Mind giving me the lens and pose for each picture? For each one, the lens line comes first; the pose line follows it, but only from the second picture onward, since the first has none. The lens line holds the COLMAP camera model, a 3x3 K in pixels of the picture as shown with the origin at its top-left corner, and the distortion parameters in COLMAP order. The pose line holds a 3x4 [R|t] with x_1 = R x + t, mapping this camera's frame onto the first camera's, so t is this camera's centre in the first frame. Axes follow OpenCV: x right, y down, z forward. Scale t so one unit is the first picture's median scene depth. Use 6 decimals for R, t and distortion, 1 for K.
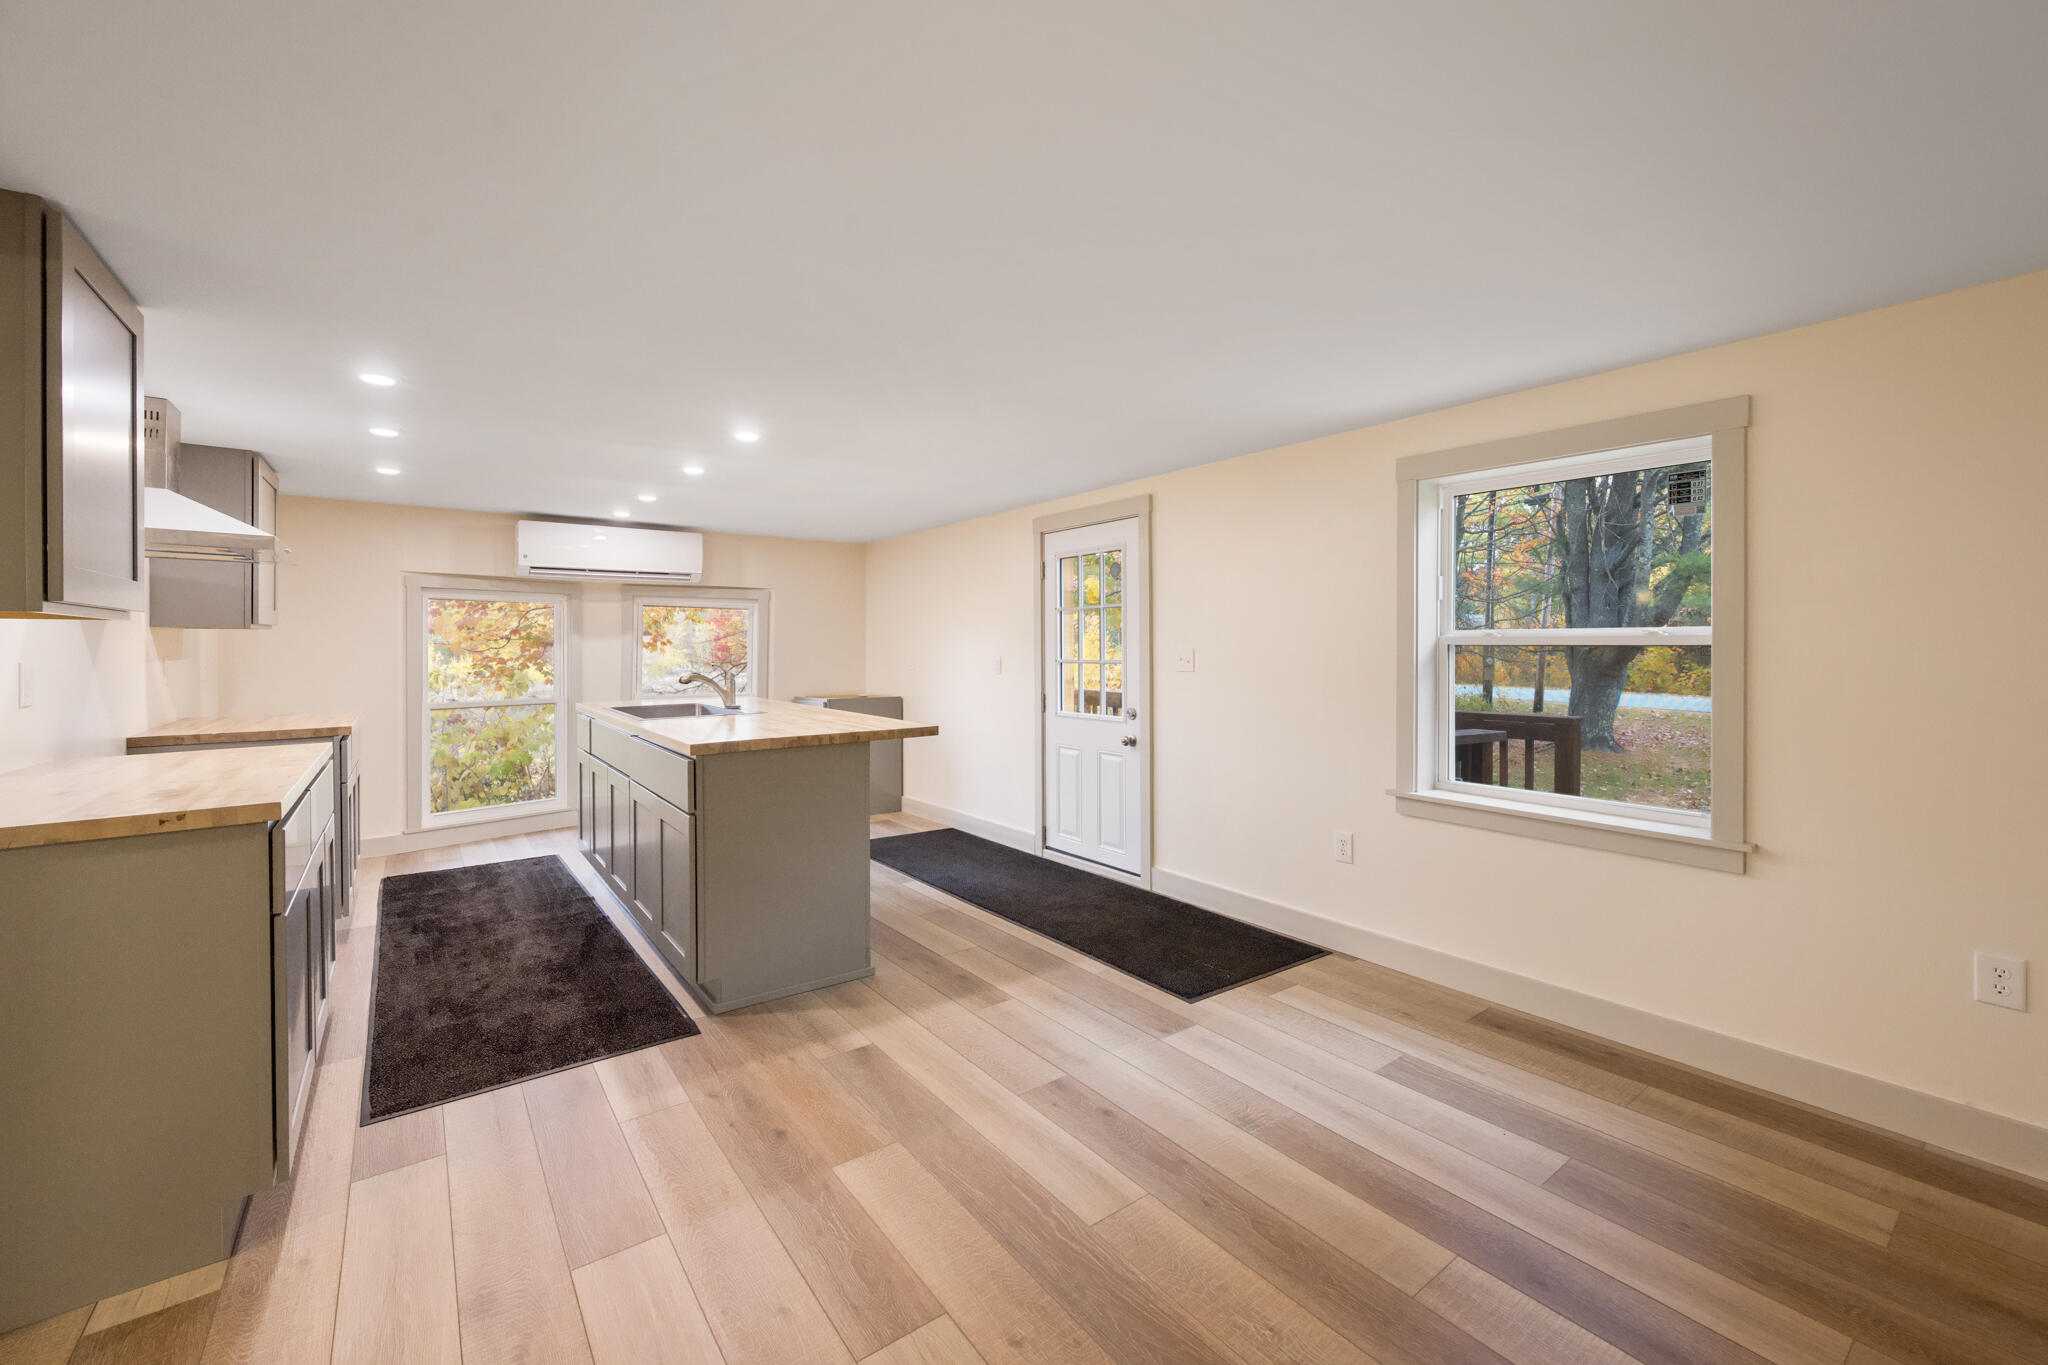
lens RADIAL K [[824.6, 0, 1020.8], [0, 824.6, 647.6], [0, 0, 1]] dist [0.001261, -0.000026]
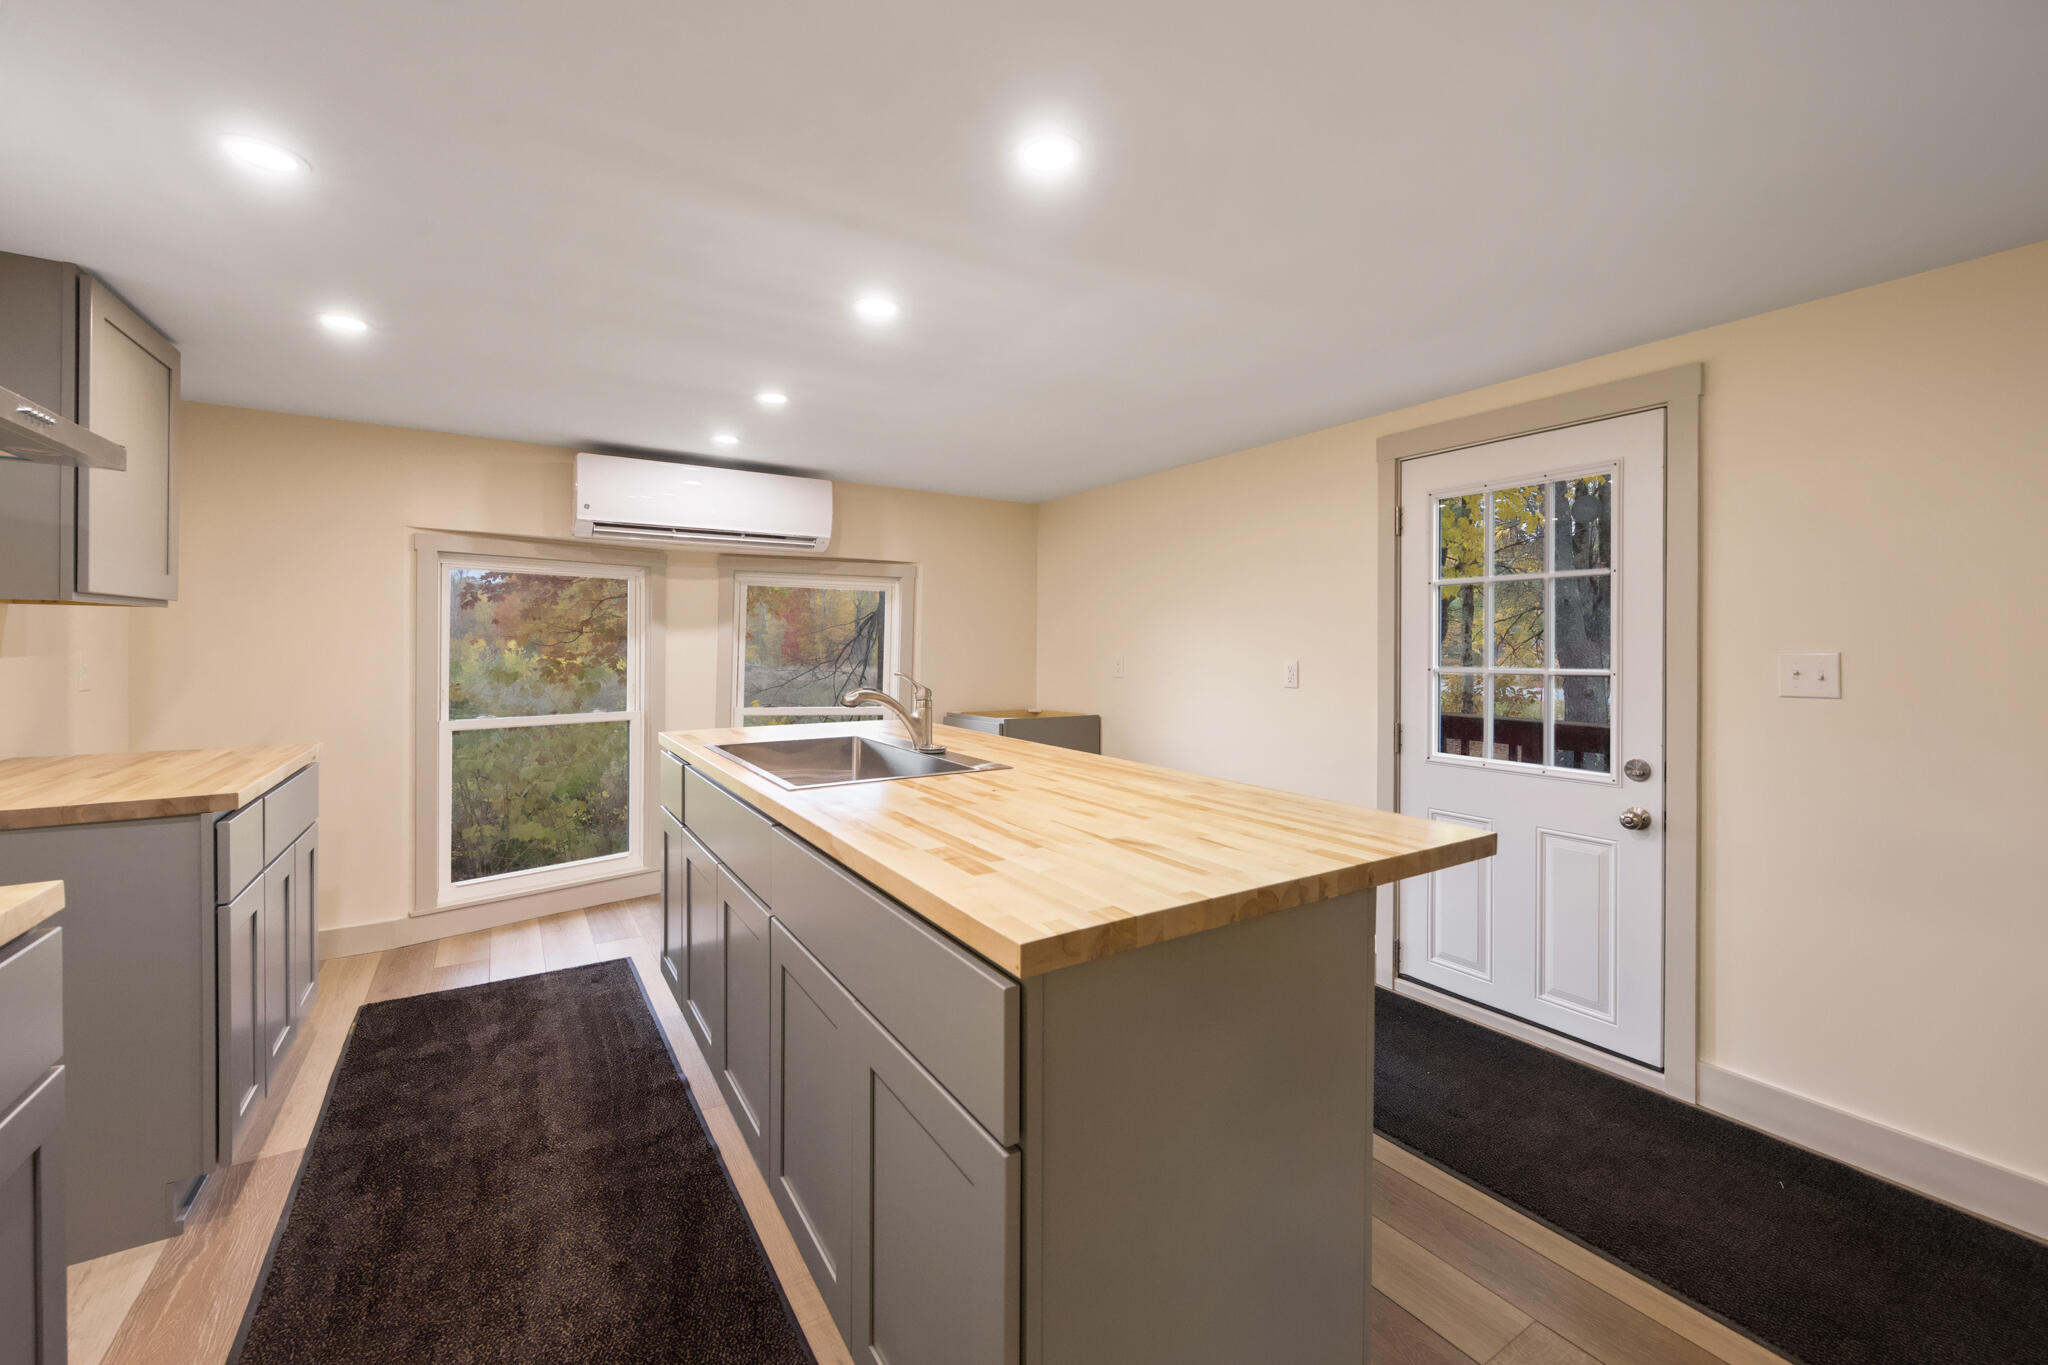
lens RADIAL K [[822.5, 0, 1018.9], [0, 822.5, 646.1], [0, 0, 1]] dist [0.000631, 0.000265]
pose [[0.997254, 0.007976, -0.073632, -0.240915], [-0.007945, 0.999968, 0.000708, 0.000595], [0.073636, -0.000121, 0.997285, 0.432588]]
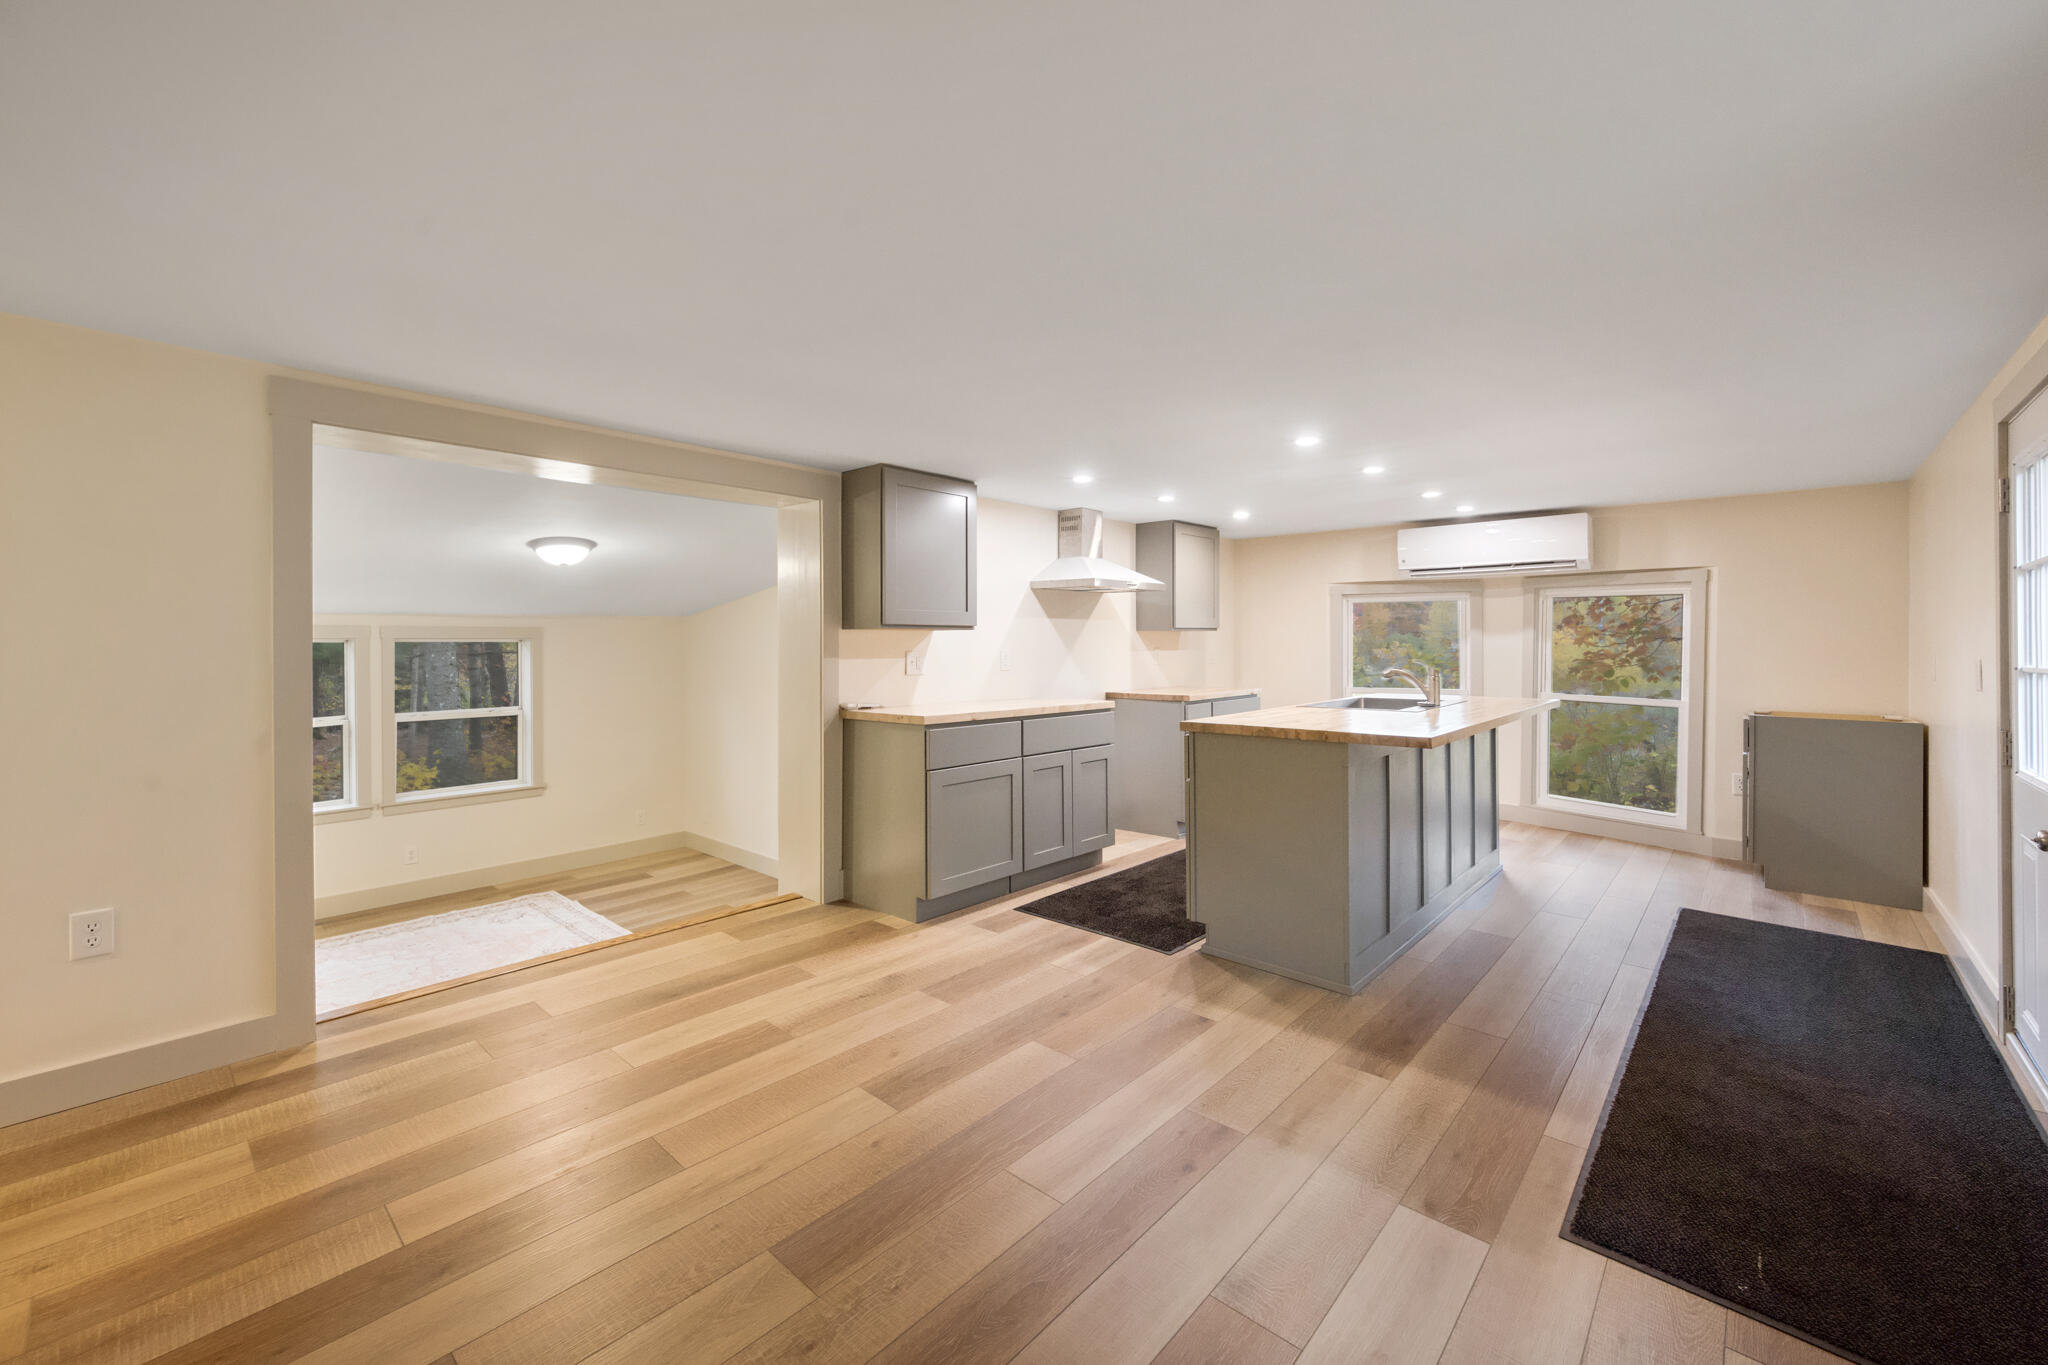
lens RADIAL K [[824.6, 0, 1020.8], [0, 824.6, 647.6], [0, 0, 1]] dist [0.001261, -0.000026]
pose [[0.192805, 0.006462, -0.981216, 0.482654], [-0.001176, 0.999979, 0.006354, -0.000115], [0.981236, -0.000072, 0.192808, 0.336611]]
